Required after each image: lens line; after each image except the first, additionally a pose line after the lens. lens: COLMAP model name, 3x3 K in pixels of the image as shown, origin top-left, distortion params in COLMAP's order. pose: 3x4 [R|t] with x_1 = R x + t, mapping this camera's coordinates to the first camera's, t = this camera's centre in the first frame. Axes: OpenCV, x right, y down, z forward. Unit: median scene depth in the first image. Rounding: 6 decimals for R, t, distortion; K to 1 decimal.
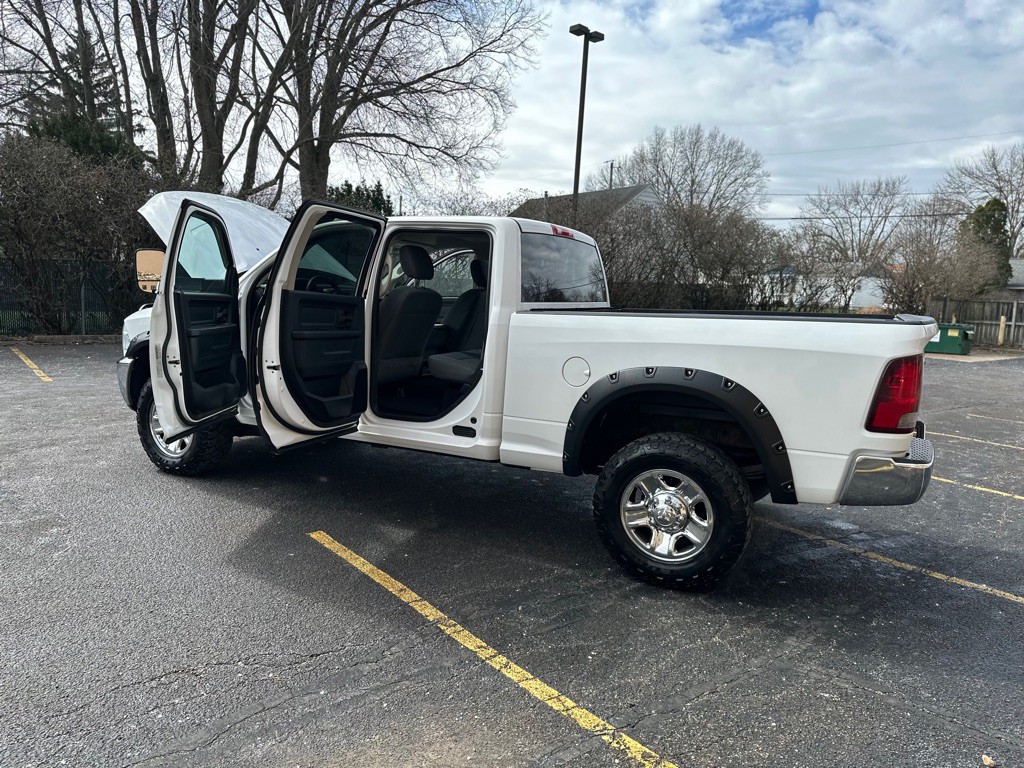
lens RADIAL K [[698.1, 0, 506.5], [0, 698.1, 388.9], [0, 0, 1]] dist [0.008038, -0.008416]
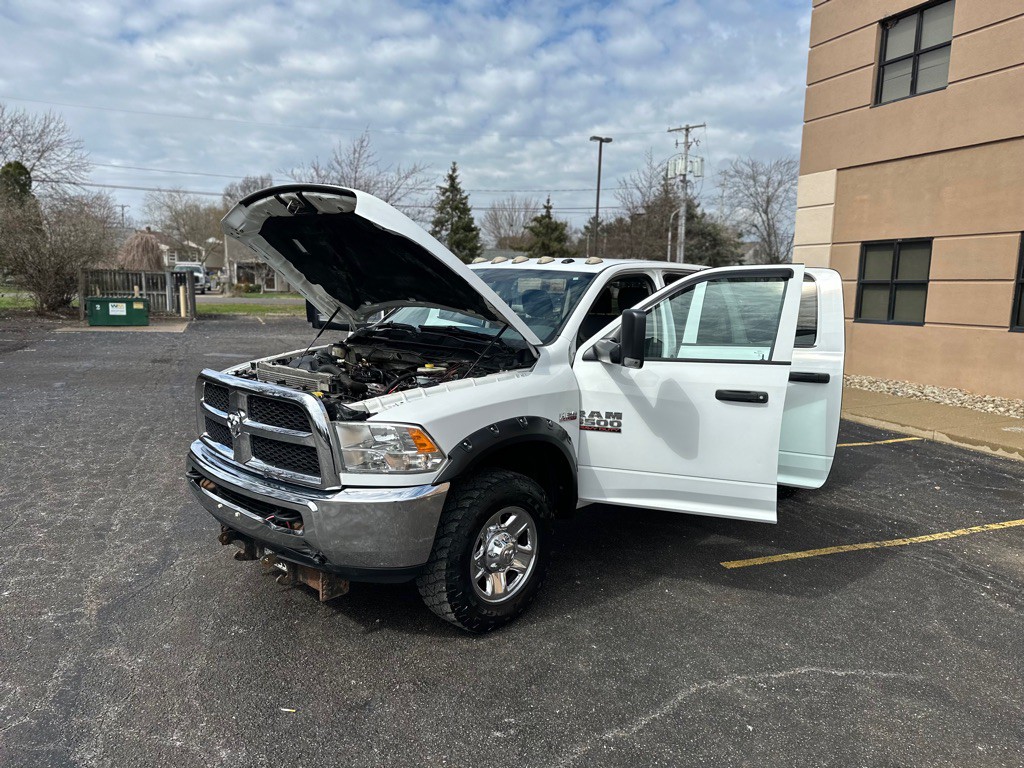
lens RADIAL K [[693.5, 0, 511.4], [0, 693.5, 388.3], [0, 0, 1]] dist [0.022553, -0.021156]
pose [[0.284360, -0.165006, 0.944411, -1.059265], [0.111525, 0.984083, 0.138357, -0.195473], [-0.952209, 0.065982, 0.298236, 0.783396]]
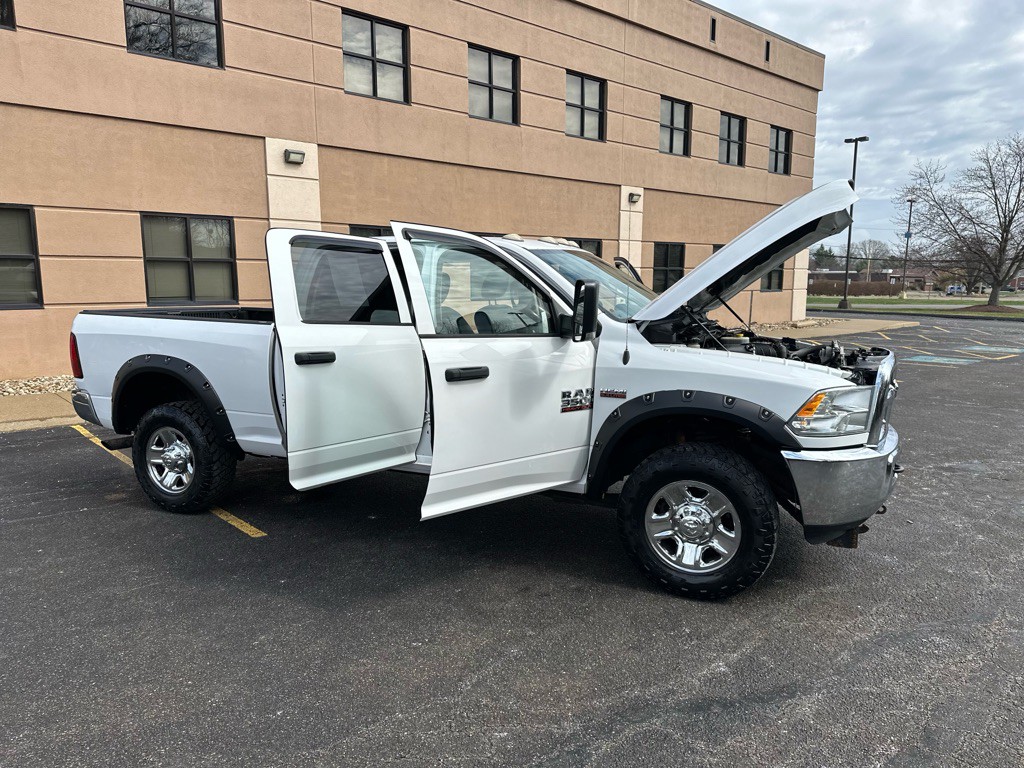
lens RADIAL K [[729.2, 0, 498.8], [0, 729.2, 380.5], [0, 0, 1]] dist [0.094691, -0.170681]
pose [[-0.998952, -0.031219, -0.033475, -0.089856], [-0.038857, 0.964915, 0.259673, -0.299222], [0.024194, 0.260701, -0.965116, 1.958792]]
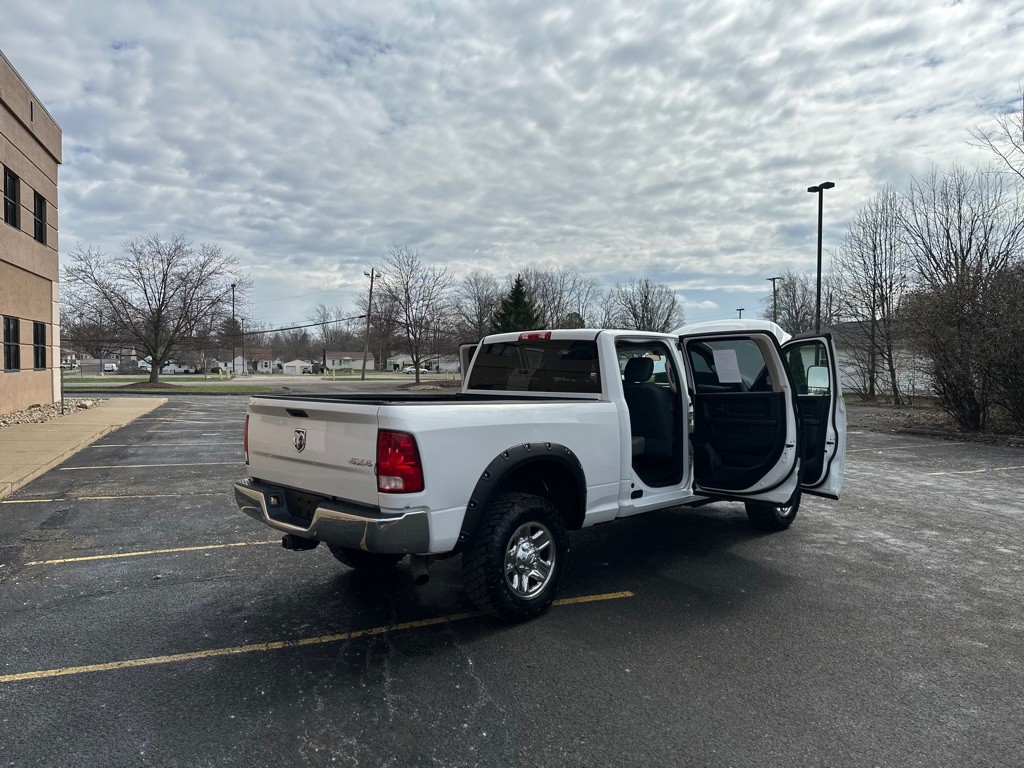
lens RADIAL K [[732.1, 0, 531.7], [0, 732.1, 417.9], [0, 0, 1]] dist [0.003063, -0.002020]
pose [[-0.292351, 0.025561, -0.955969, 1.168333], [-0.147704, 0.986440, 0.071546, -0.147177], [0.944836, 0.162117, -0.284611, 1.225031]]
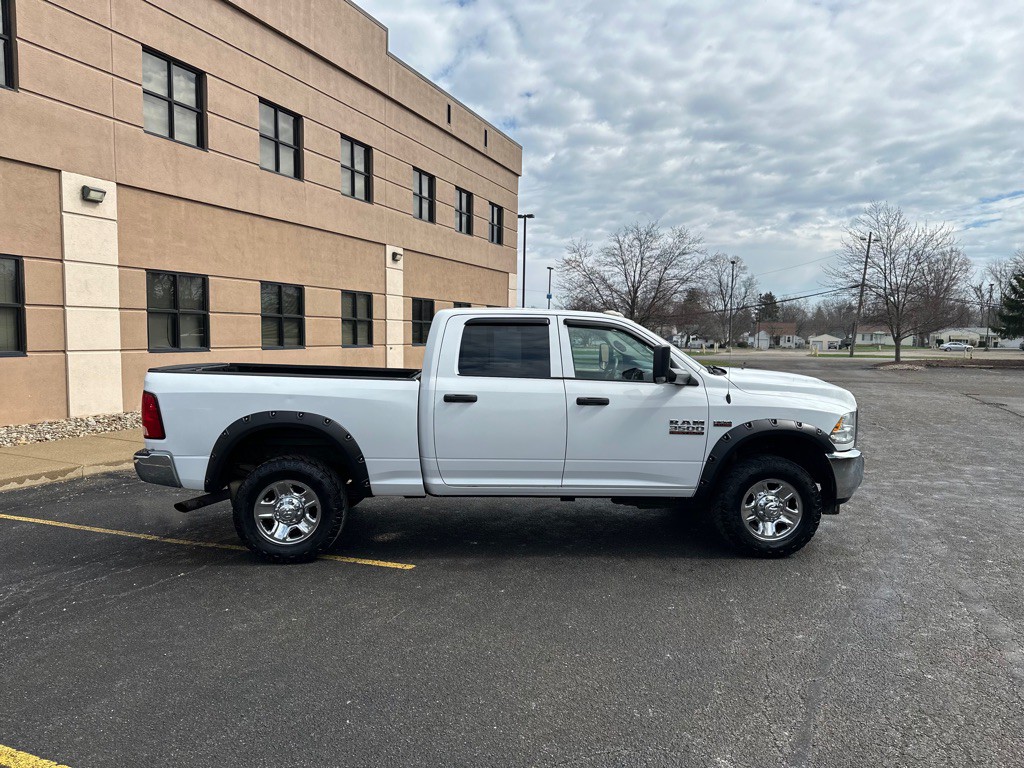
lens RADIAL K [[740.0, 0, 512.0], [0, 740.0, 384.7], [0, 0, 1]] dist [0.014808, -0.037125]
pose [[-0.864440, -0.016060, -0.502479, 0.578305], [-0.113026, 0.980111, 0.163118, -0.297775], [0.489865, 0.197799, -0.849063, 2.012166]]
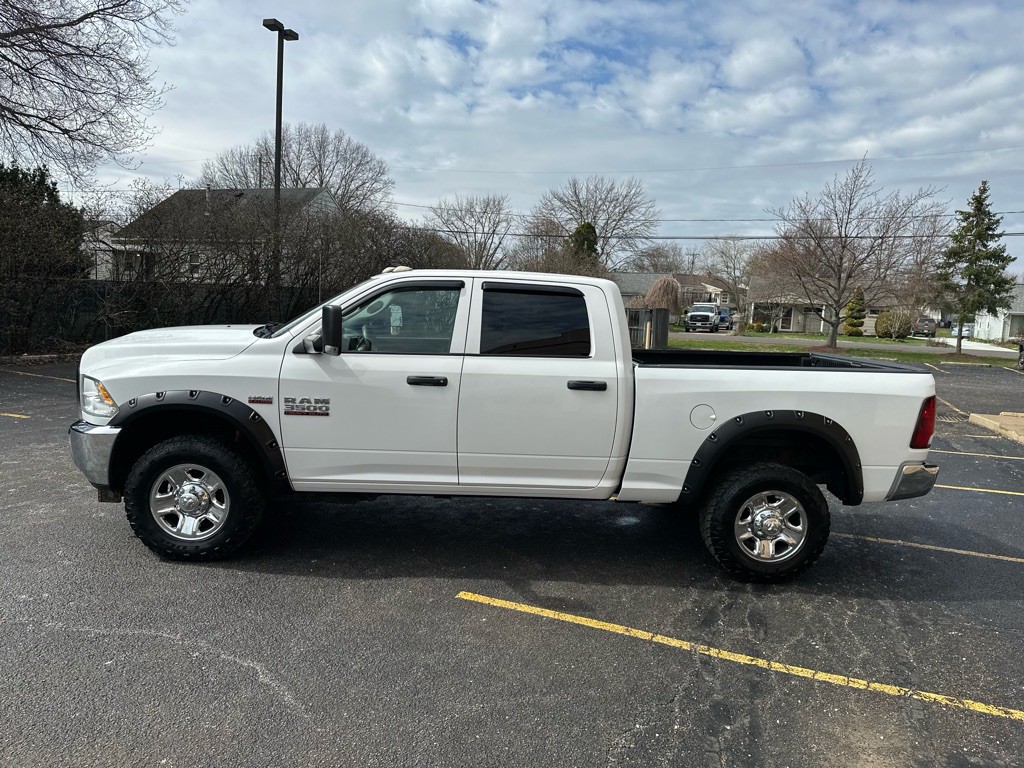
lens RADIAL K [[698.1, 0, 506.5], [0, 698.1, 388.9], [0, 0, 1]] dist [0.008038, -0.008416]
pose [[0.868503, -0.051602, 0.492990, -0.548884], [0.050680, 0.998599, 0.015242, -0.076106], [-0.493085, 0.011748, 0.869902, 0.089140]]
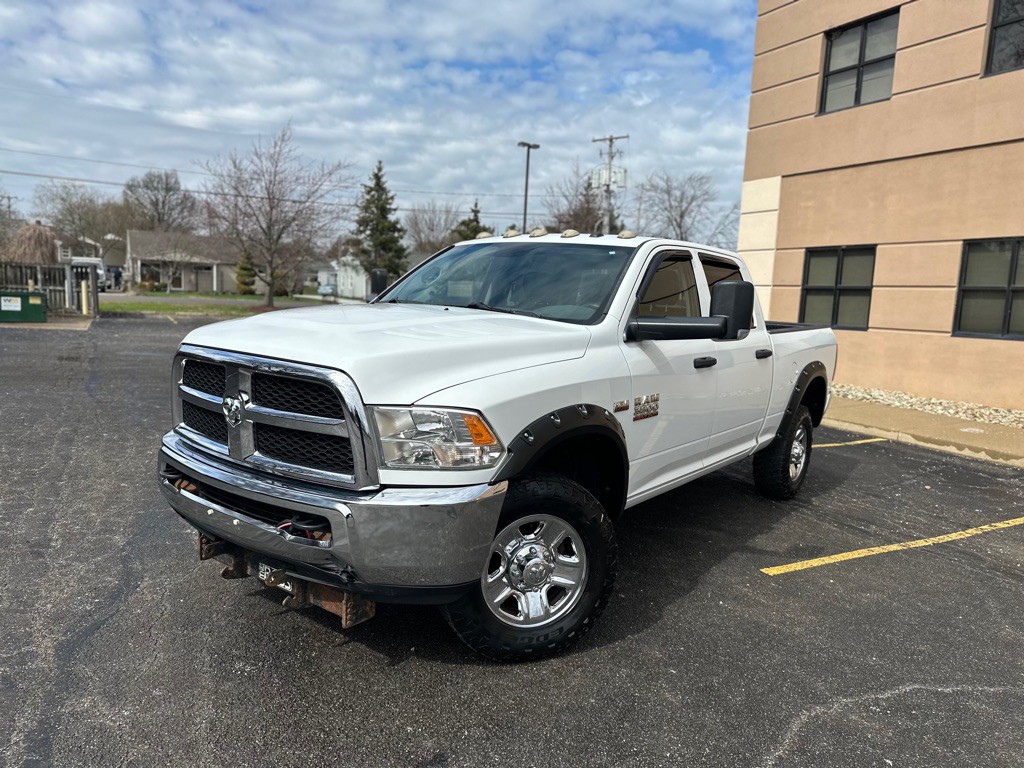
lens RADIAL K [[698.1, 0, 506.5], [0, 698.1, 388.9], [0, 0, 1]] dist [0.008038, -0.008416]
pose [[0.177180, -0.154411, 0.971990, -1.000384], [0.091095, 0.985949, 0.140023, -0.174856], [-0.979953, 0.063734, 0.188757, 0.926972]]
